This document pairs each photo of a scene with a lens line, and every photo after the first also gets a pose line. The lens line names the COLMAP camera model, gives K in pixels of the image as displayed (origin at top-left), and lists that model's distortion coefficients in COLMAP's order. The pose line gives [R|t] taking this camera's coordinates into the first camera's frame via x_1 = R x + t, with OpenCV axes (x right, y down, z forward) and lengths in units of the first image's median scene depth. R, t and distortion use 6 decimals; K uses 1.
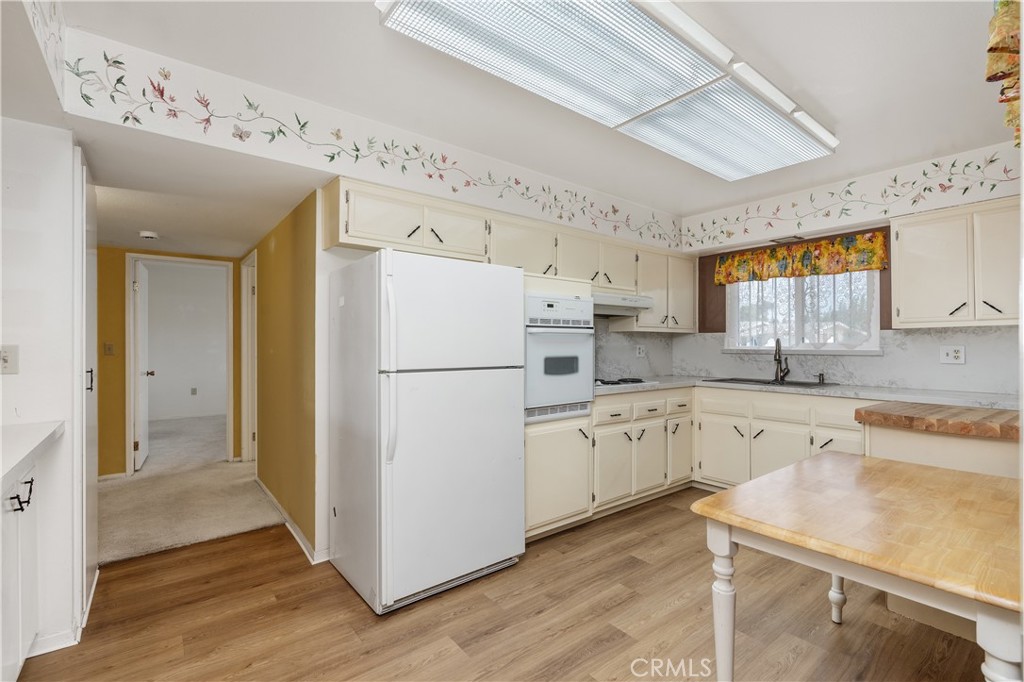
lens RADIAL K [[462.8, 0, 515.5], [0, 462.8, 341.7], [0, 0, 1]] dist [-0.000695, 0.000075]
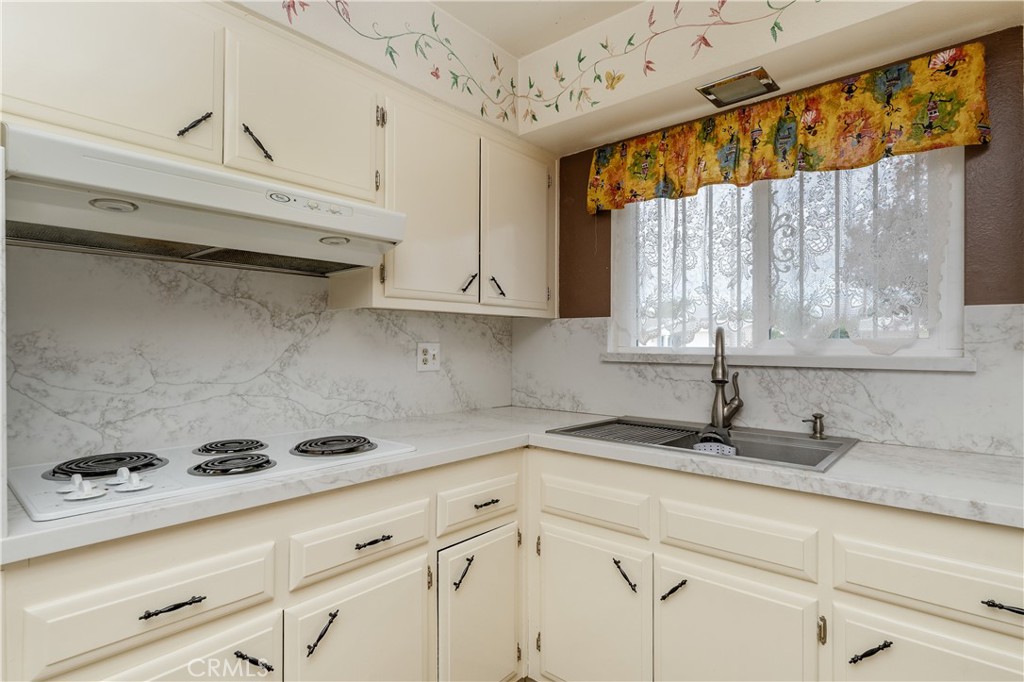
lens RADIAL K [[525.6, 0, 511.3], [0, 525.6, 343.8], [0, 0, 1]] dist [-0.001283, 0.000341]
pose [[0.984081, 0.001420, 0.177715, 0.296752], [-0.002756, 0.999970, 0.007267, 0.004123], [-0.177699, -0.007641, 0.984055, 0.563099]]
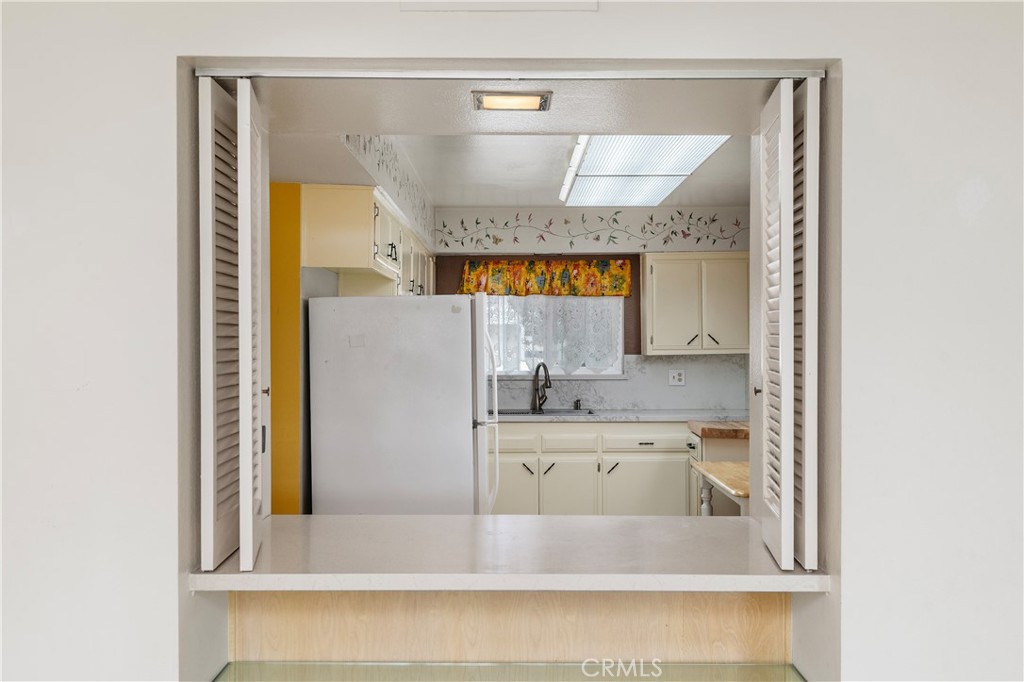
lens RADIAL K [[1001.6, 0, 512.0], [0, 1001.6, 341.0], [0, 0, 1]] dist [-0.008580, -0.004006]
pose [[0.626491, -0.004083, 0.779418, -0.980418], [-0.002810, 0.999968, 0.007497, -0.063710], [-0.779424, -0.006887, 0.626459, -0.175855]]
